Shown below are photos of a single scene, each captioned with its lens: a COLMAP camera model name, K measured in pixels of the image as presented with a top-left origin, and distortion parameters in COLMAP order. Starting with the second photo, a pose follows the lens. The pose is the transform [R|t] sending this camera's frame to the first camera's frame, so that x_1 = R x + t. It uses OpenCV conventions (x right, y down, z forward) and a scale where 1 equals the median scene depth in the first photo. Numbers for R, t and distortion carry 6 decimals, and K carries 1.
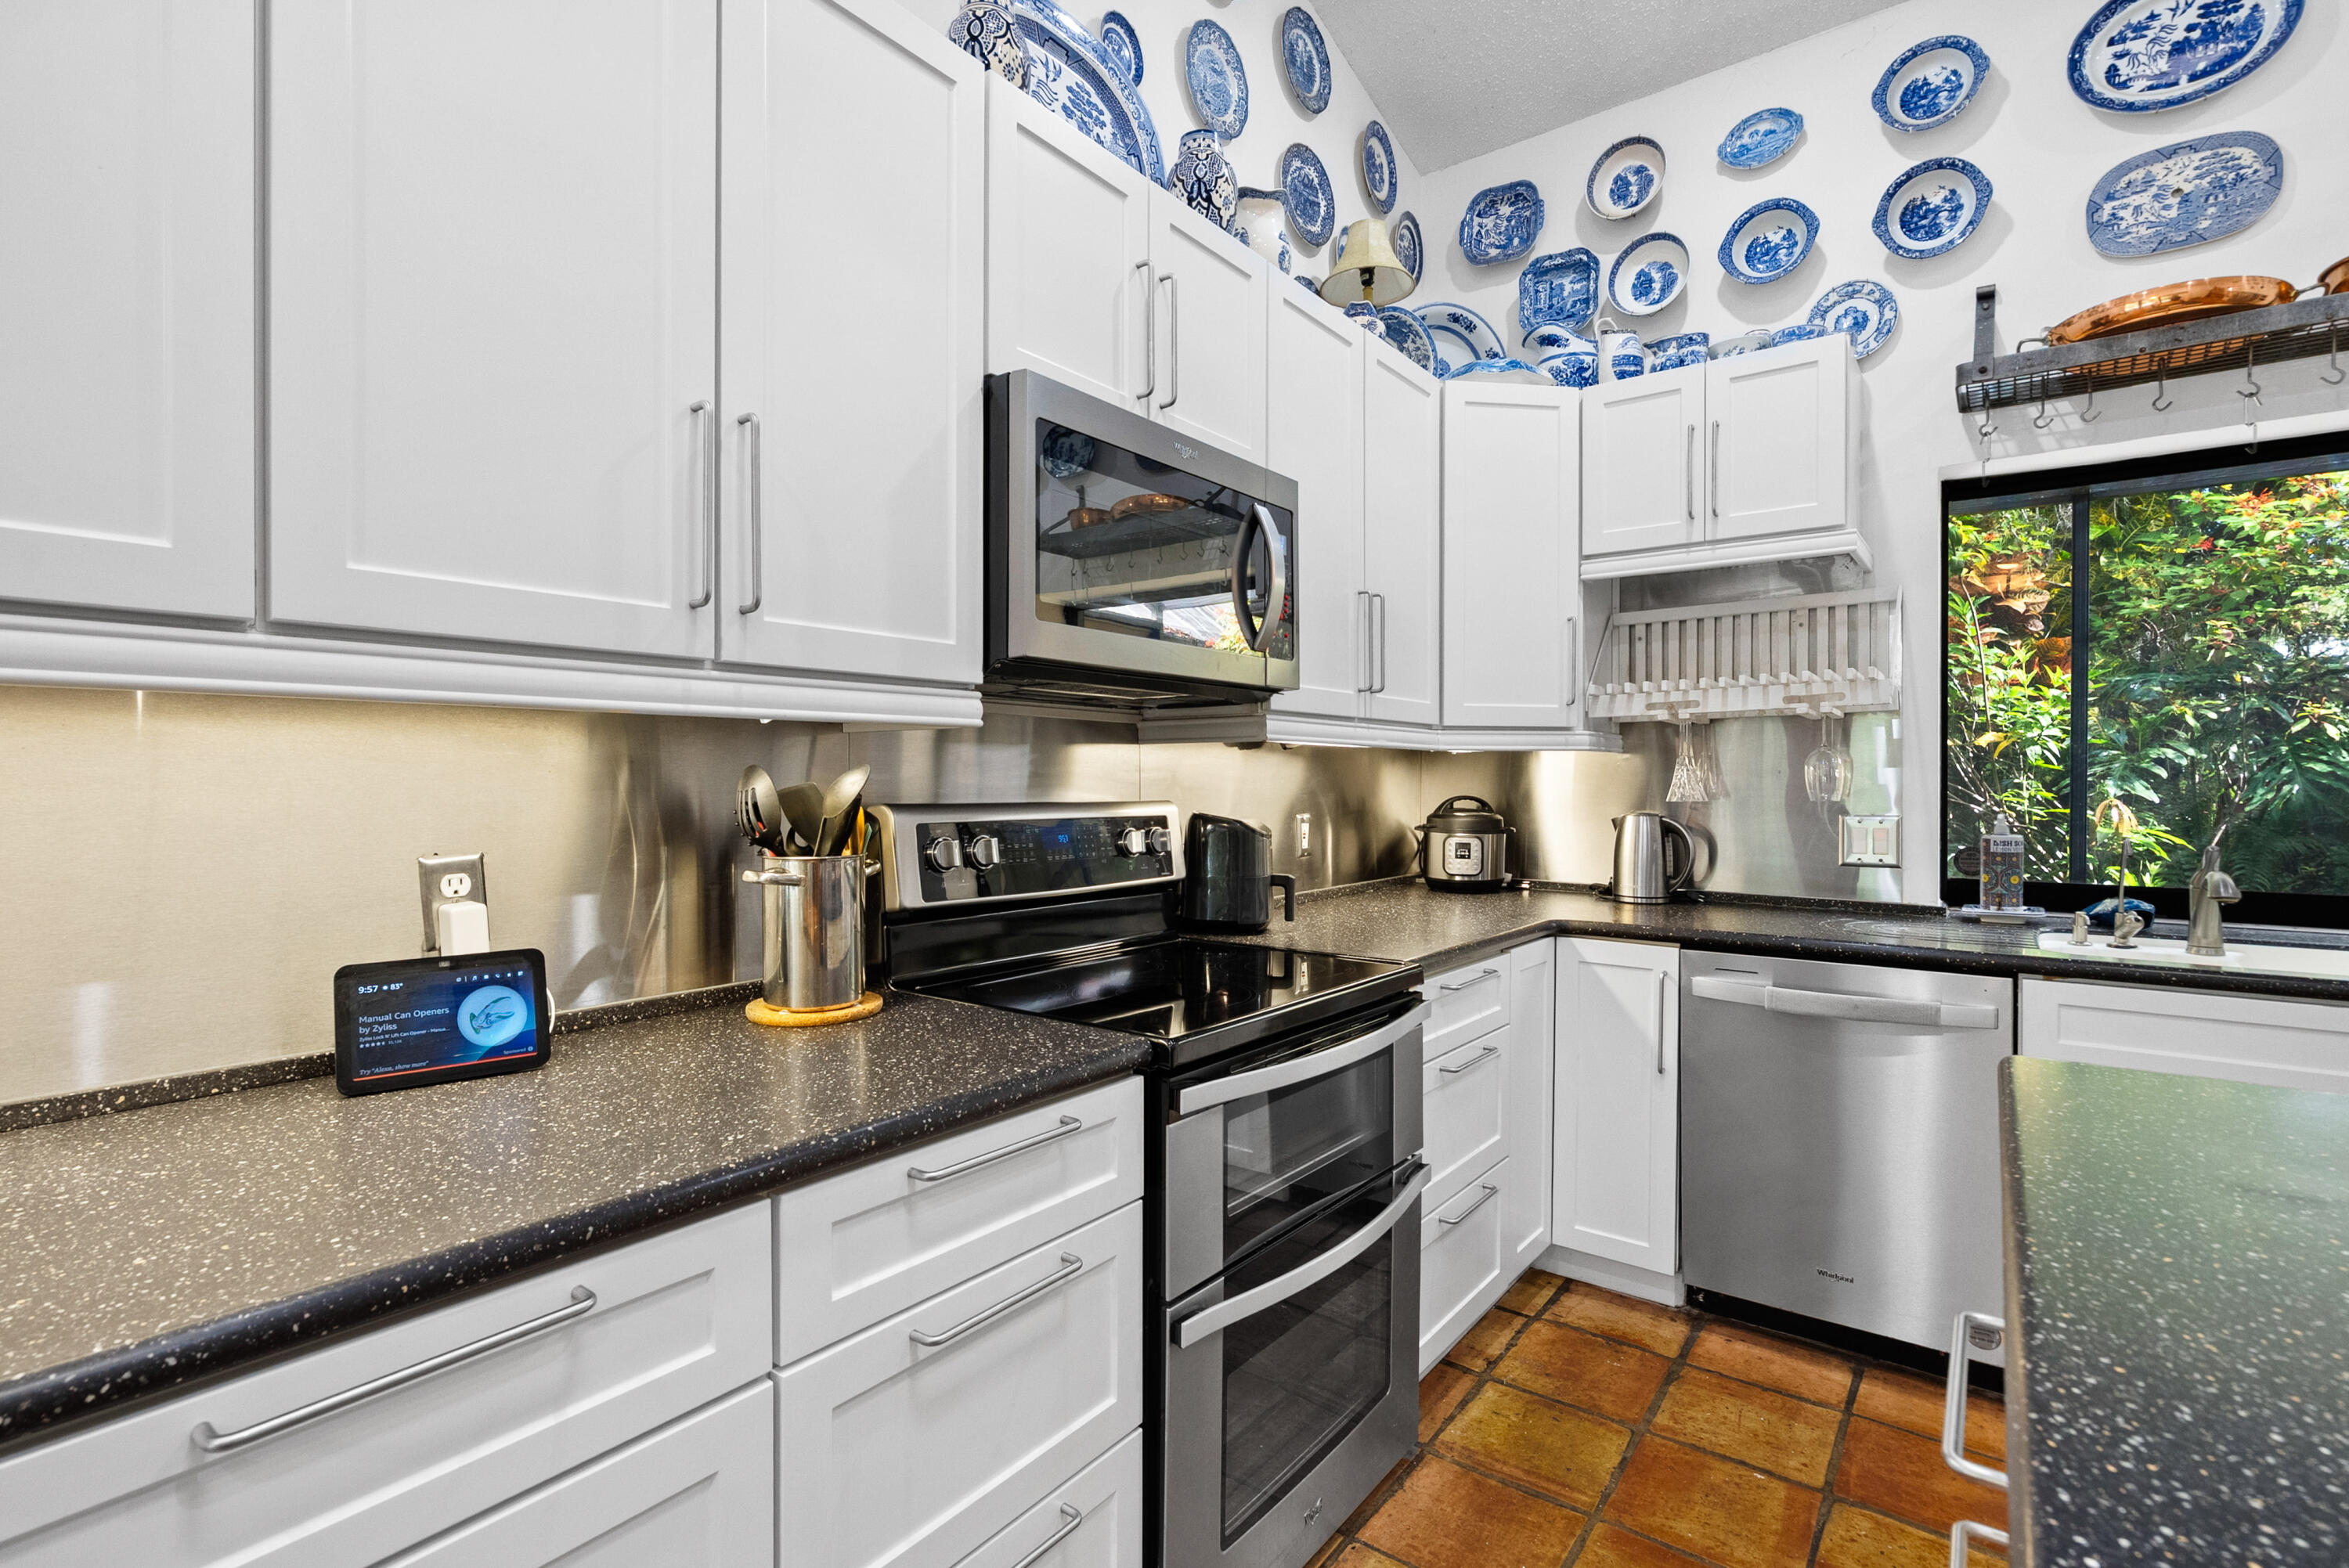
lens RADIAL K [[1086.9, 0, 1166.5], [0, 1086.9, 784.4], [0, 0, 1]] dist [-0.002456, 0.000772]
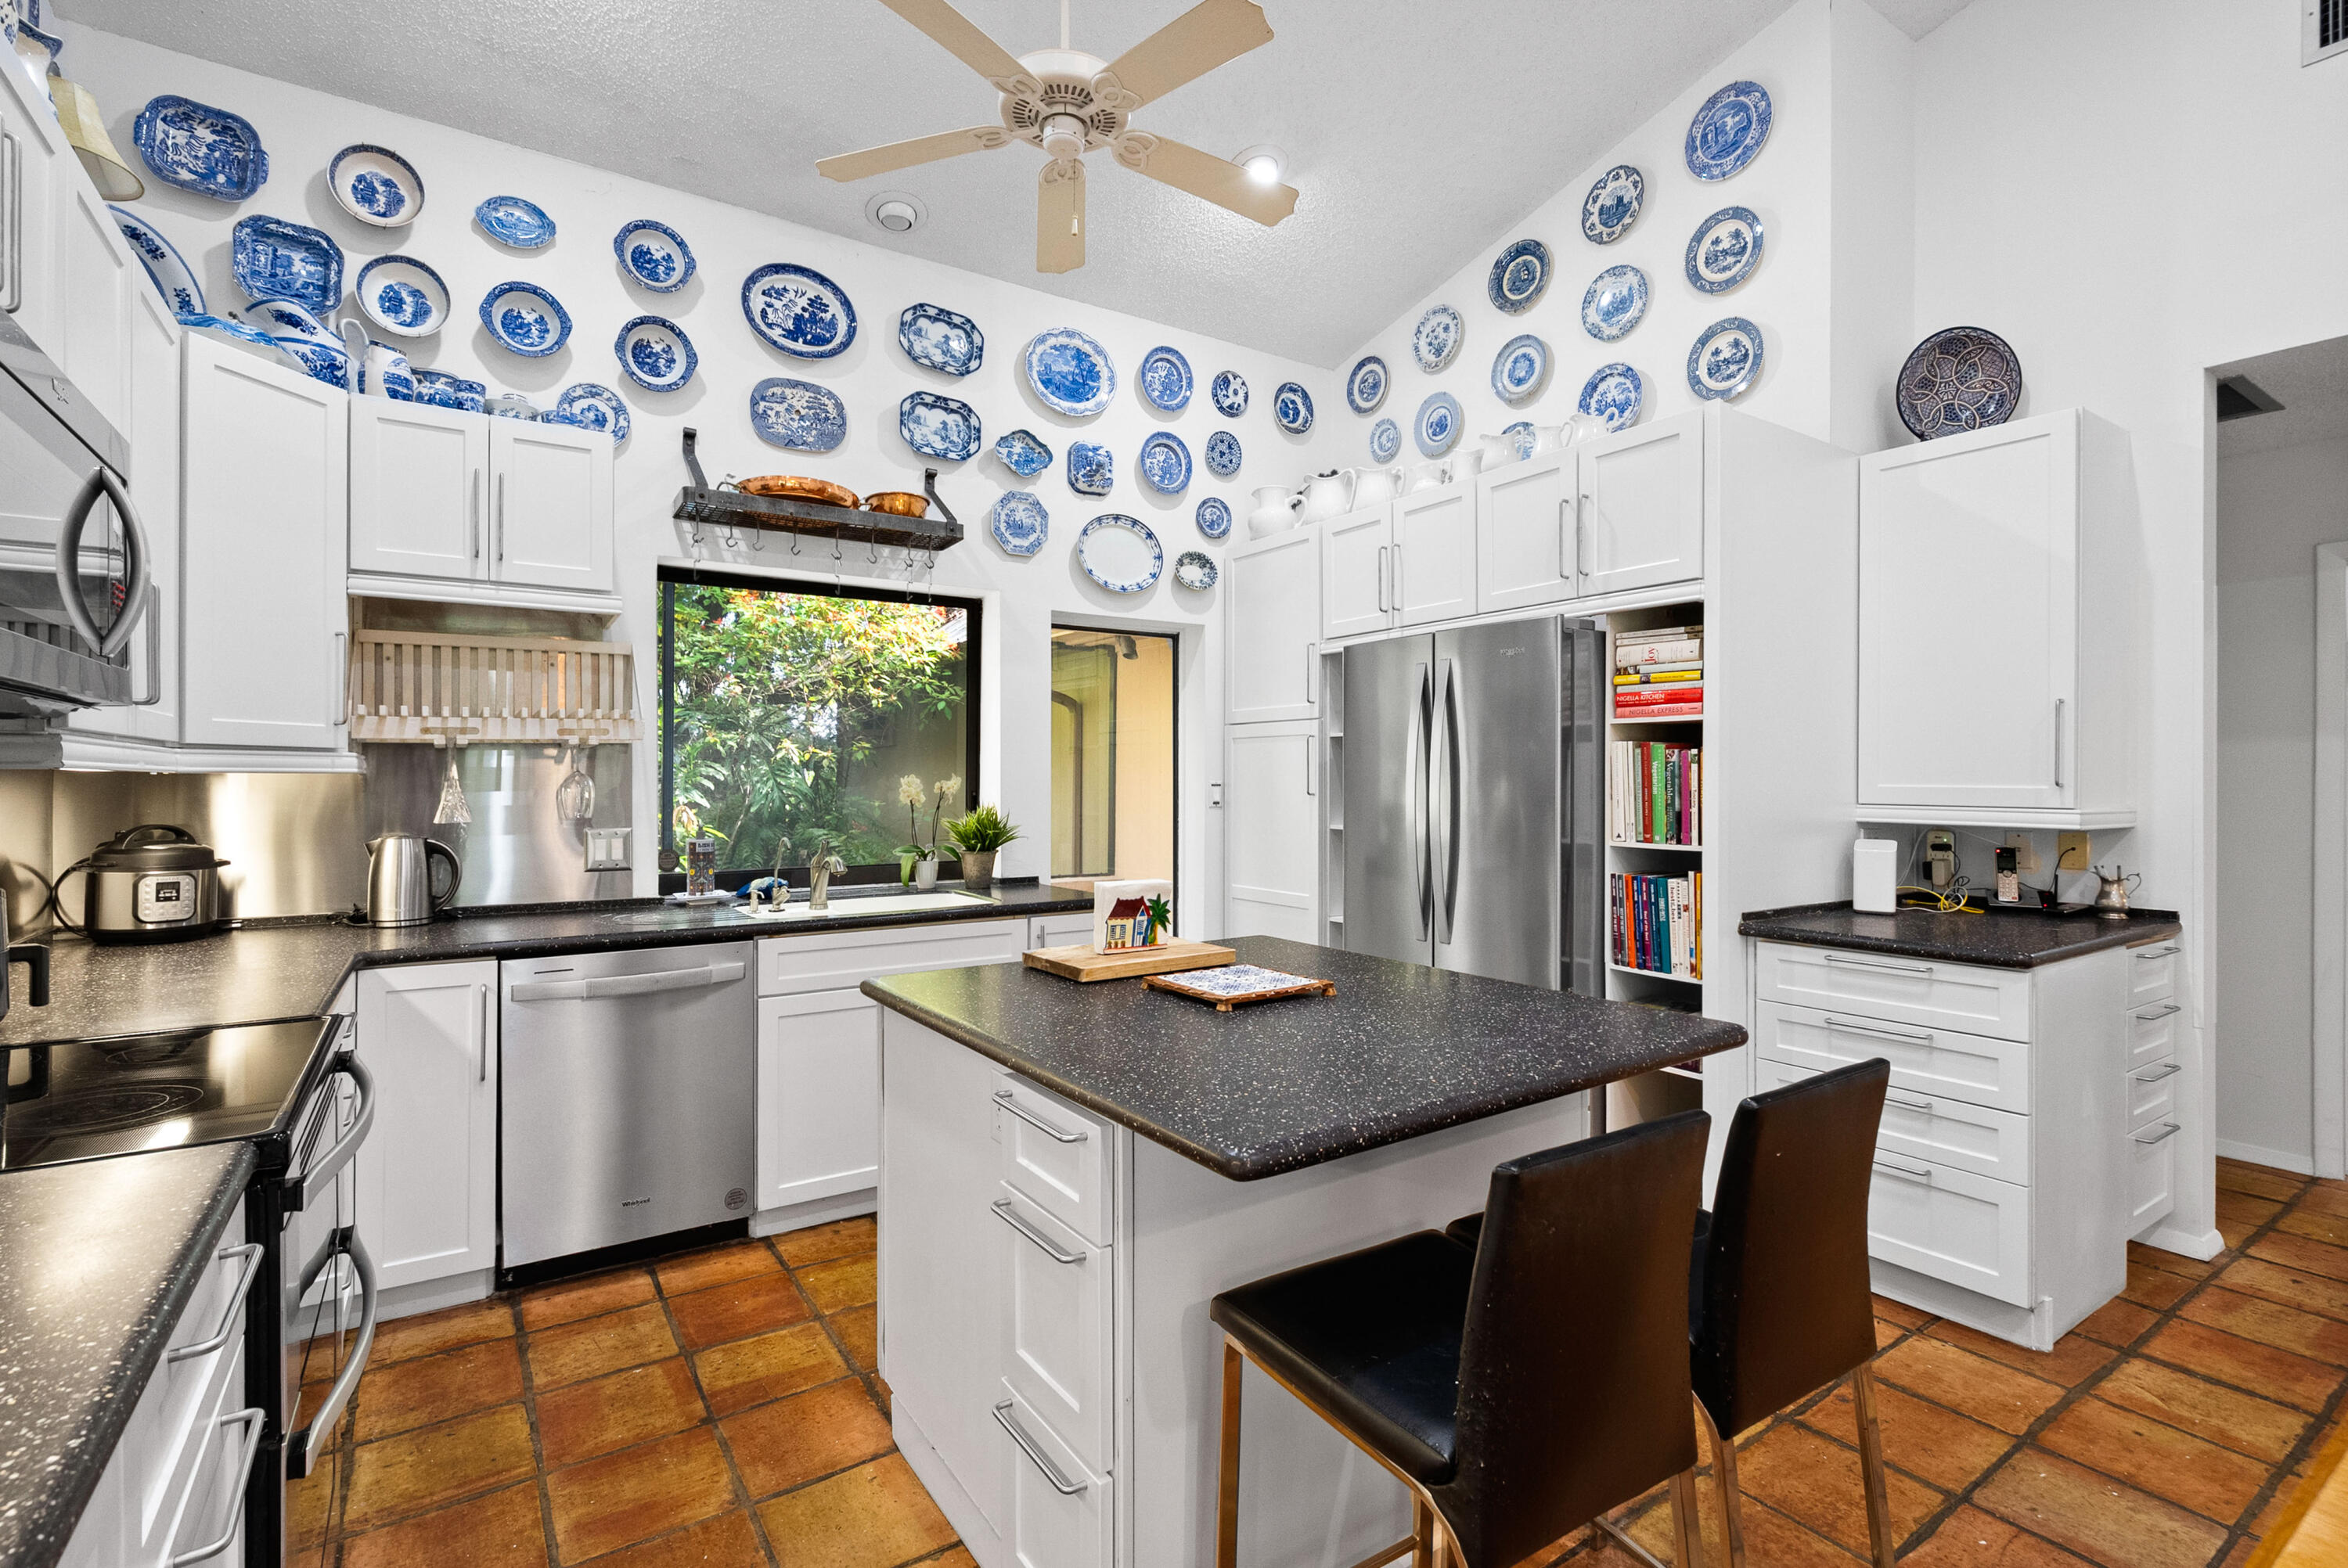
lens RADIAL K [[1086.4, 0, 1155.3], [0, 1086.4, 781.4], [0, 0, 1]] dist [-0.002456, 0.000772]
pose [[0.320965, -0.004486, 0.947081, -0.308884], [0.006124, 0.999978, 0.002661, -0.023720], [-0.947071, 0.004946, 0.320985, 0.030280]]
